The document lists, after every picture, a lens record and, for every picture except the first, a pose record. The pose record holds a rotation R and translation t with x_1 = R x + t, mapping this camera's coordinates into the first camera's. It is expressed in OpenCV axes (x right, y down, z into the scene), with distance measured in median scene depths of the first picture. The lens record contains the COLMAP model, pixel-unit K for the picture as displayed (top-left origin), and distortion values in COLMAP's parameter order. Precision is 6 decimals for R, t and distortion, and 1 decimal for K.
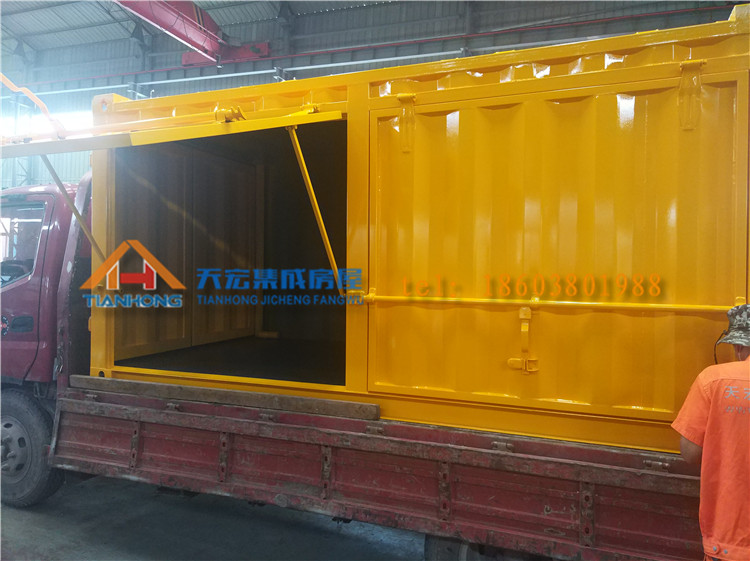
lens RADIAL K [[562.0, 0, 372.9], [0, 562.0, 278.9], [0, 0, 1]] dist [0.057753, -0.063985]
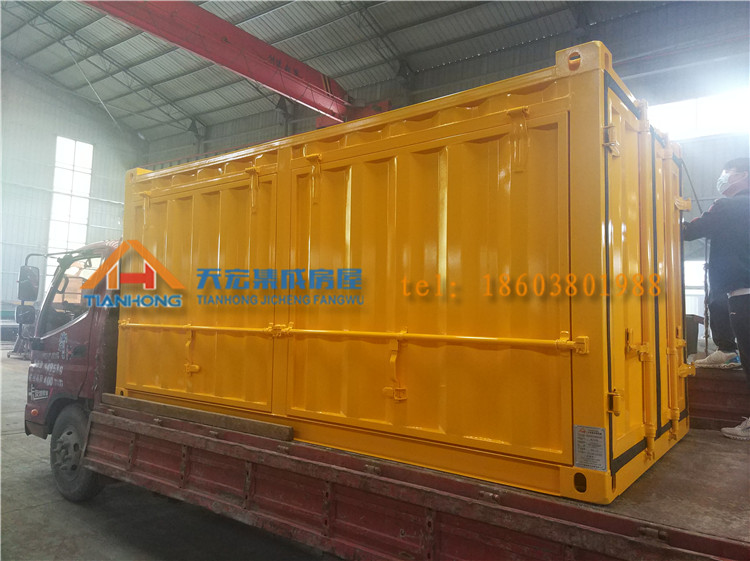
lens RADIAL K [[562.0, 0, 374.0], [0, 562.0, 277.5], [0, 0, 1]] dist [0.057753, -0.063985]
pose [[0.961232, -0.014777, -0.275346, 0.477777], [-0.007092, 0.996908, -0.078262, 0.014124], [0.275651, 0.077181, 0.958154, -0.051237]]
